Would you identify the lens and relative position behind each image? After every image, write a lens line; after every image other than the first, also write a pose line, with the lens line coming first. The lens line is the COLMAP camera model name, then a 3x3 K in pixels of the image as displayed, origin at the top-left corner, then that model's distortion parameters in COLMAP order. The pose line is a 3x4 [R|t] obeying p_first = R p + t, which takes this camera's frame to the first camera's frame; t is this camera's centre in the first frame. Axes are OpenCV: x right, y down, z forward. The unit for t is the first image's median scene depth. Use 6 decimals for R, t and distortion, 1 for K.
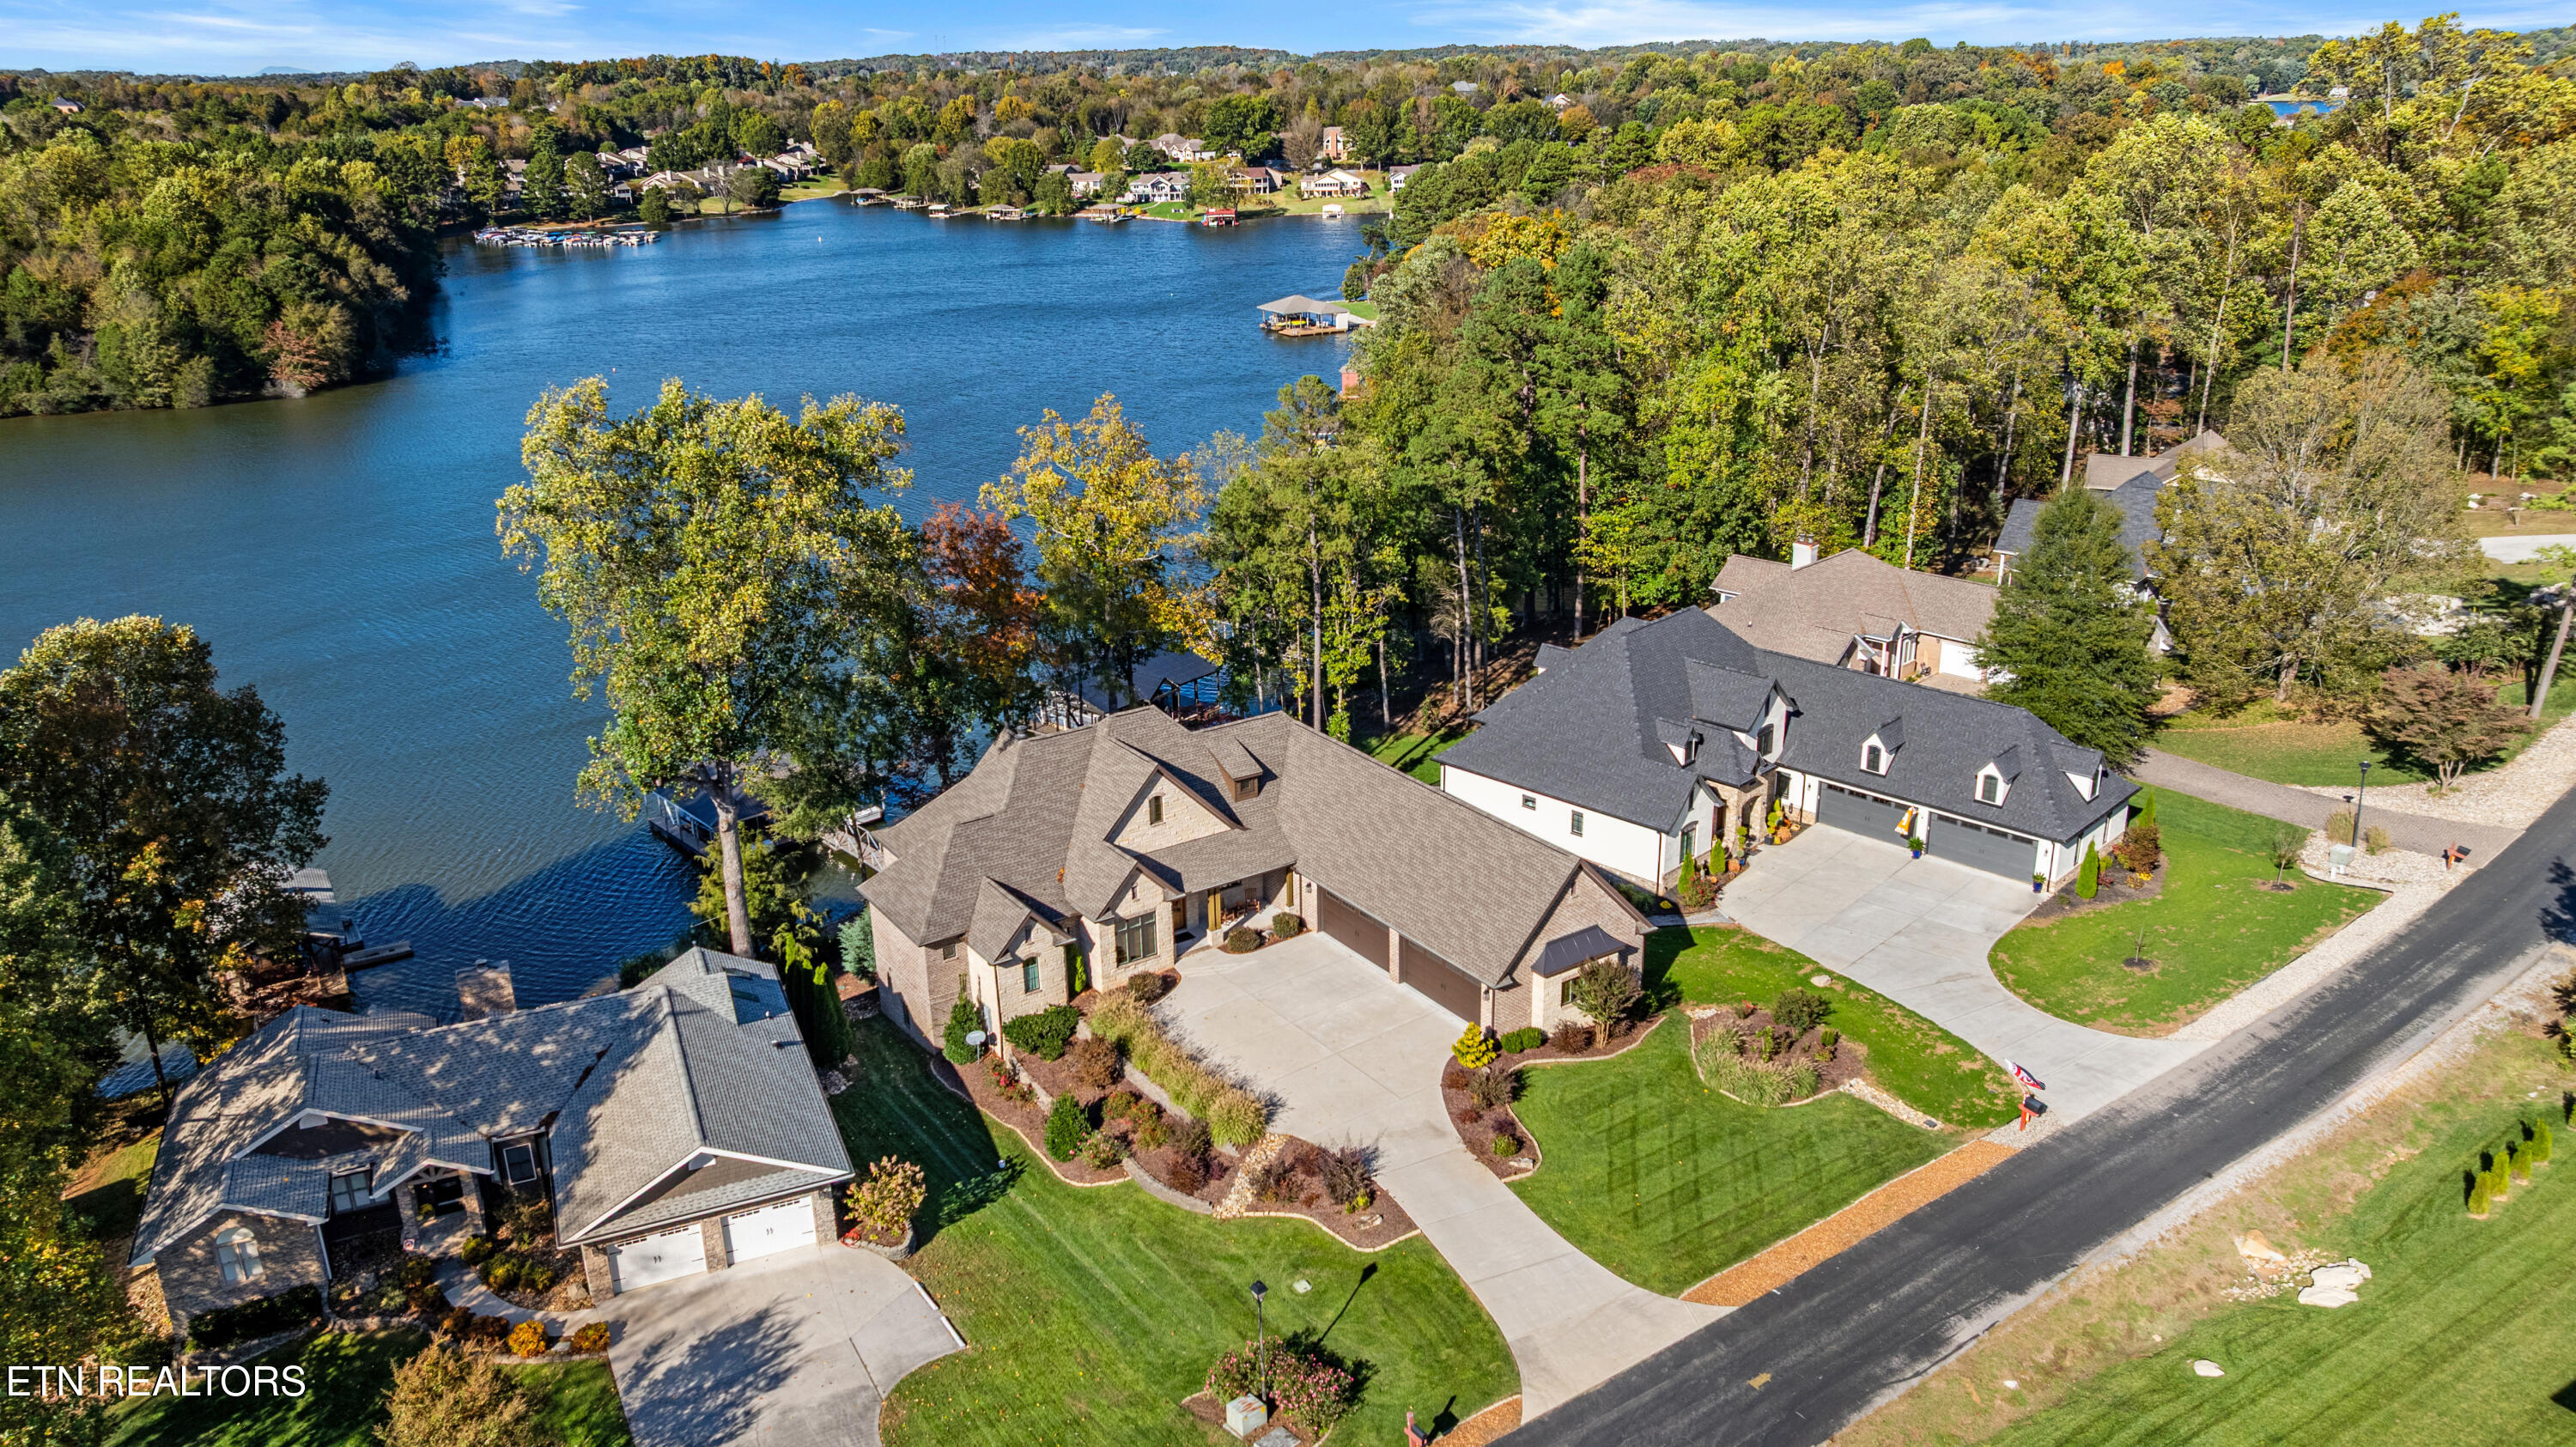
lens RADIAL K [[1811.9, 0, 1288.0], [0, 1811.9, 723.5], [0, 0, 1]] dist [-0.020960, 0.001743]
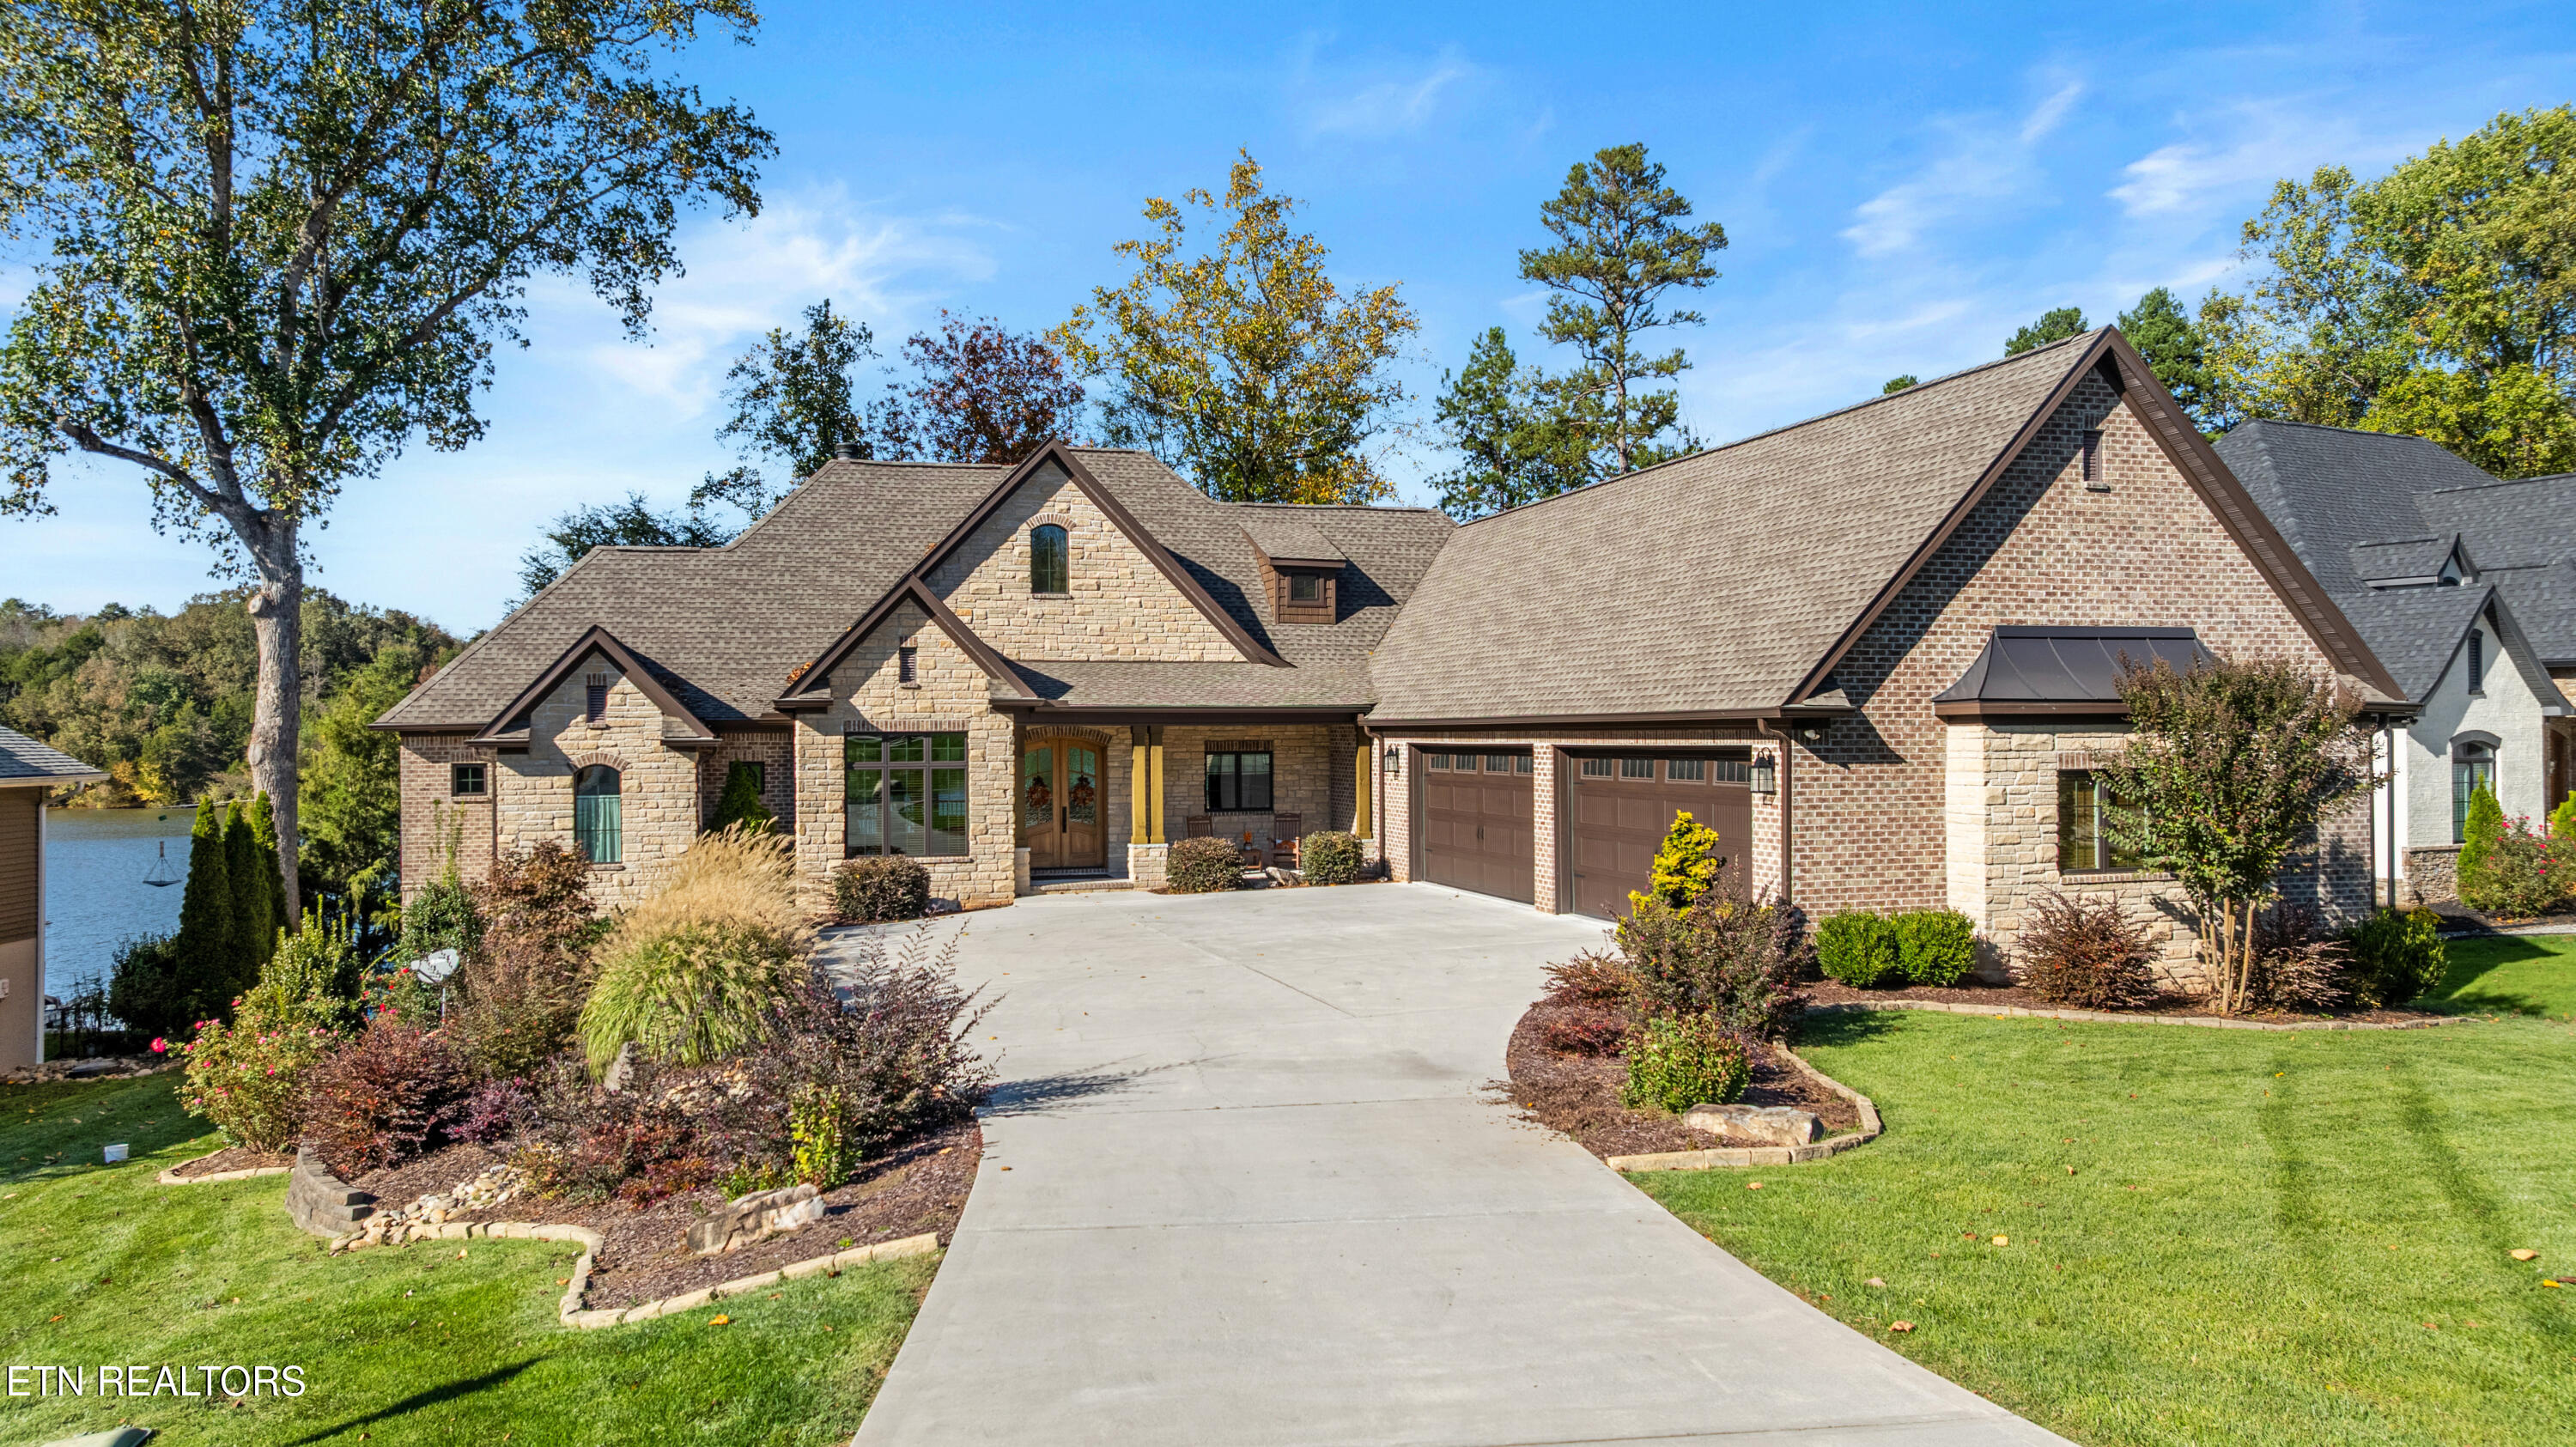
lens RADIAL K [[1821.1, 0, 1288.0], [0, 1821.1, 723.5], [0, 0, 1]] dist [-0.031519, 0.001594]
pose [[0.950967, 0.009027, -0.309159, 0.110245], [-0.114184, 0.939209, -0.323804, 0.211050], [0.287442, 0.343228, 0.894188, 0.632183]]
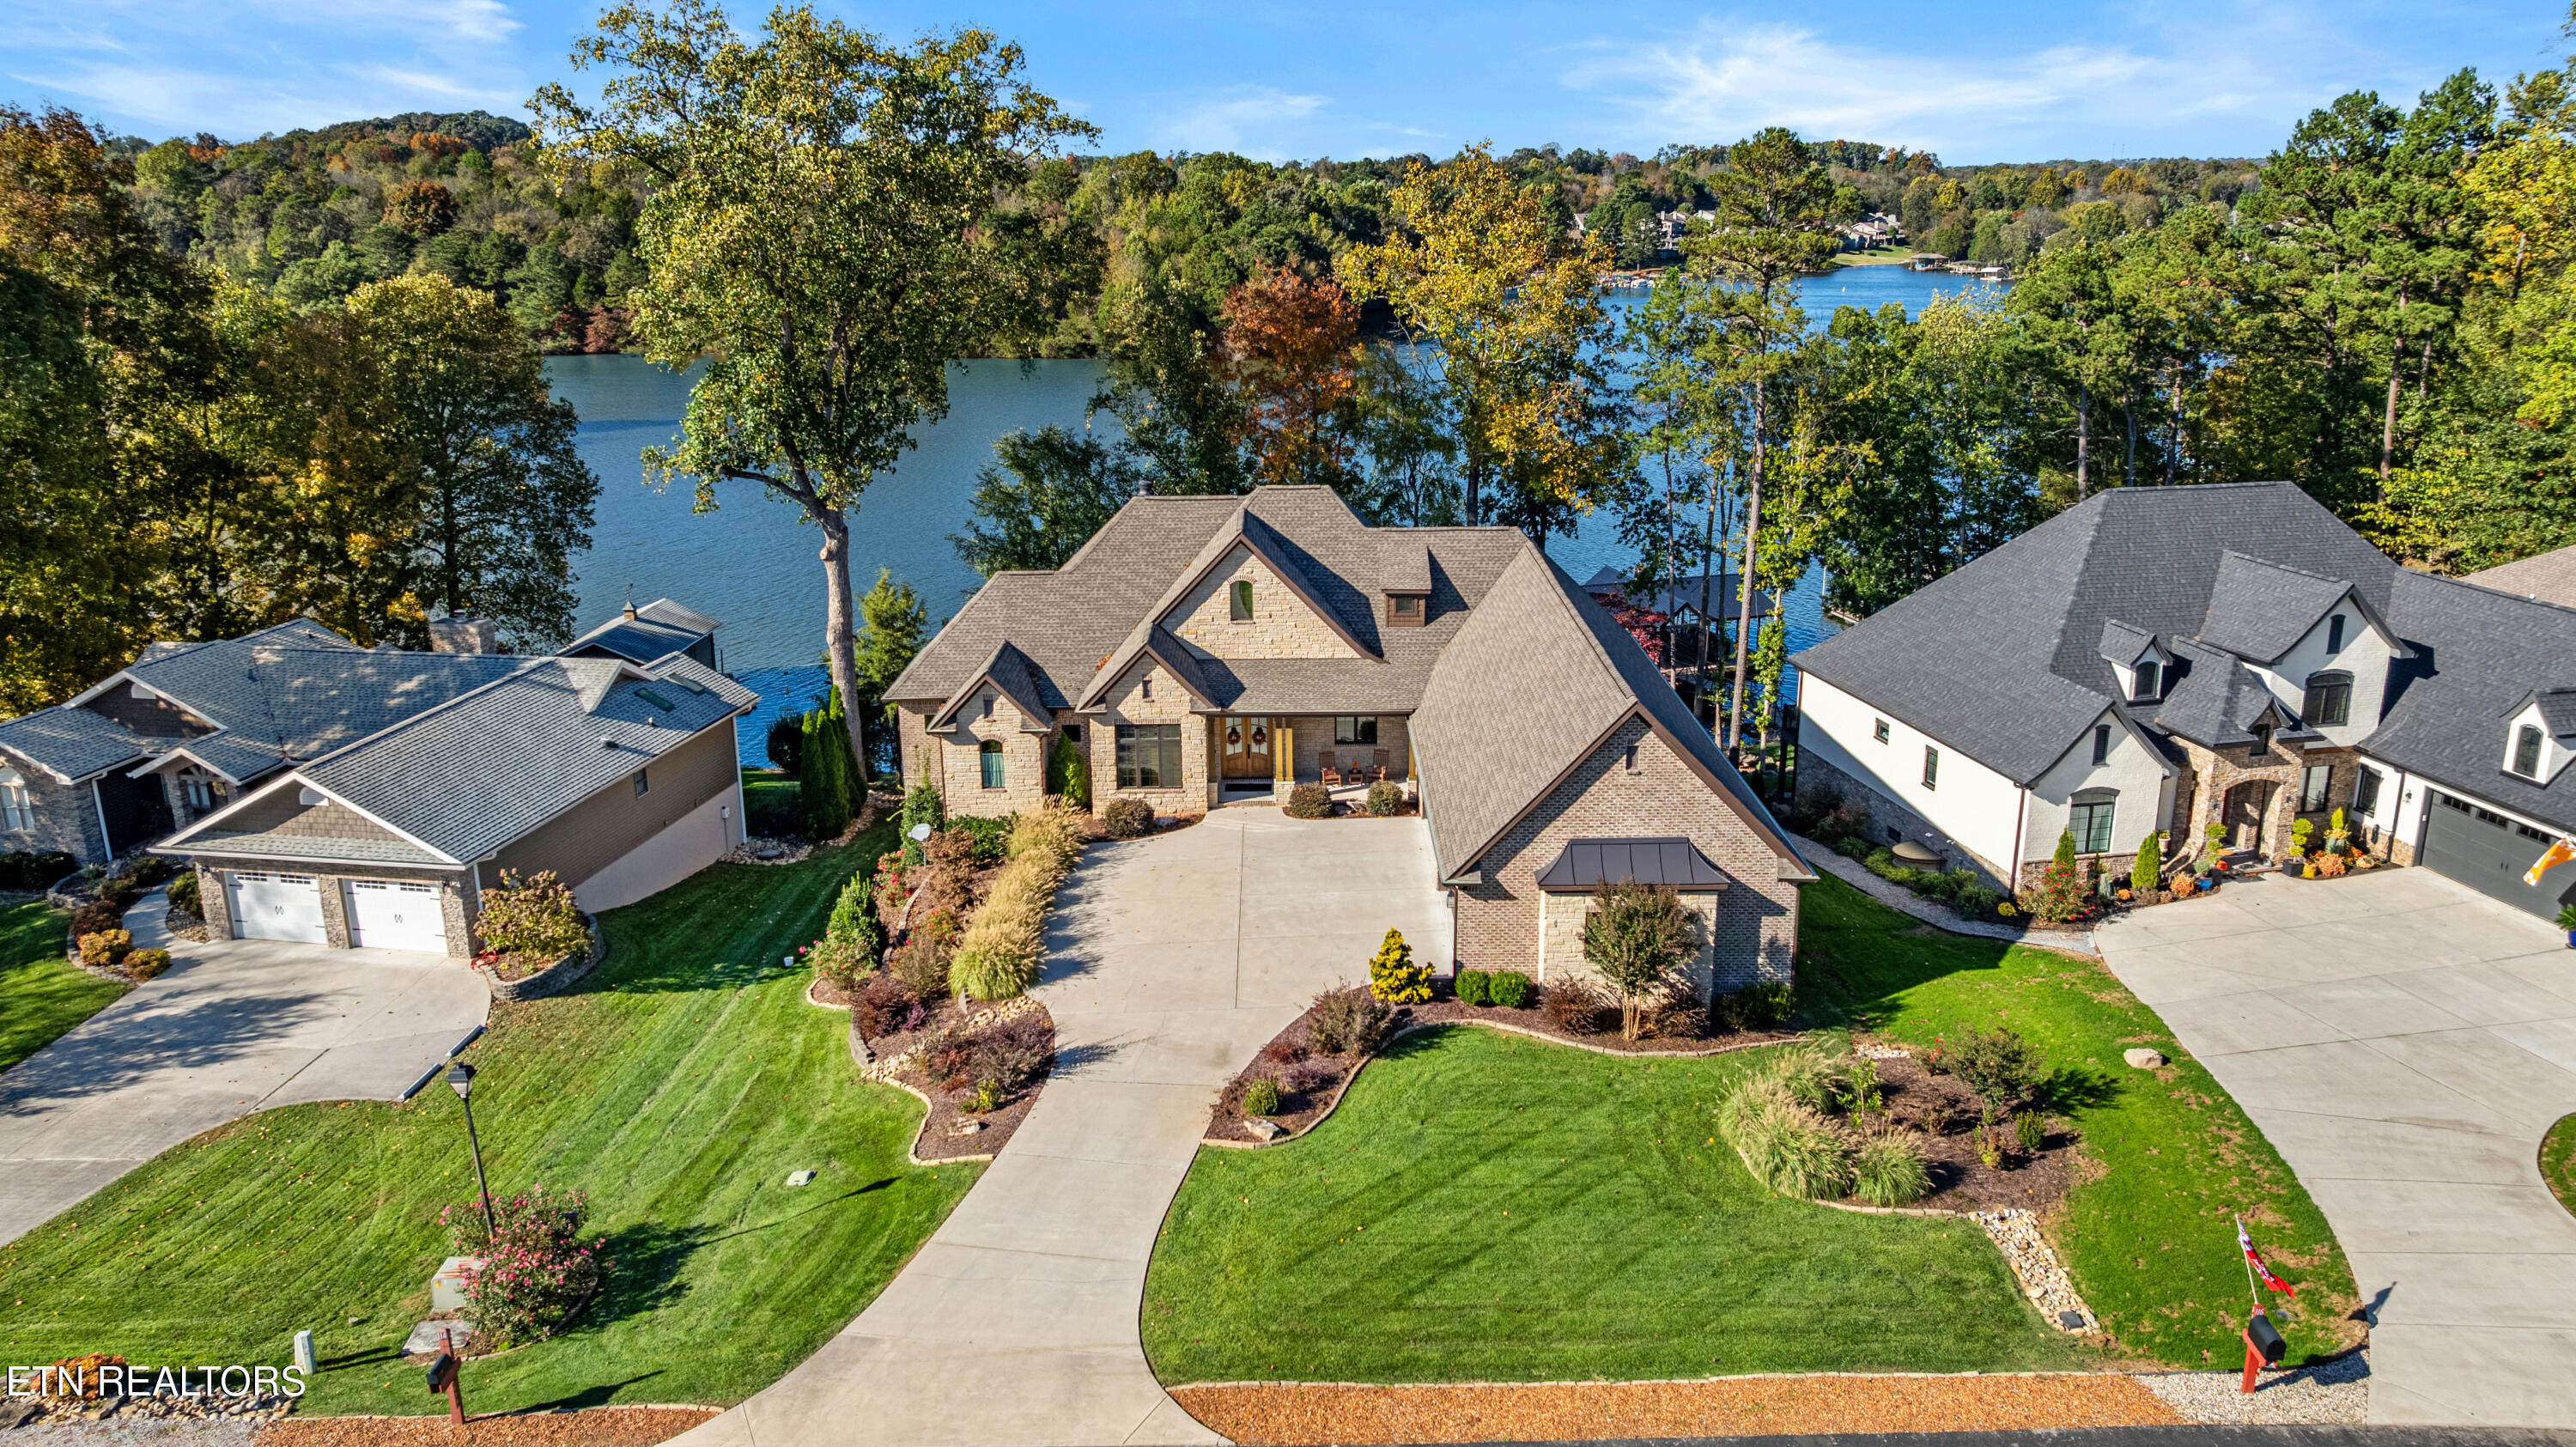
lens RADIAL K [[1811.9, 0, 1288.0], [0, 1811.9, 723.5], [0, 0, 1]] dist [-0.020960, 0.001743]
pose [[0.825975, 0.166105, -0.538679, 0.332789], [-0.196315, 0.980540, 0.001339, 0.089267], [0.528419, 0.104645, 0.842510, 0.395479]]
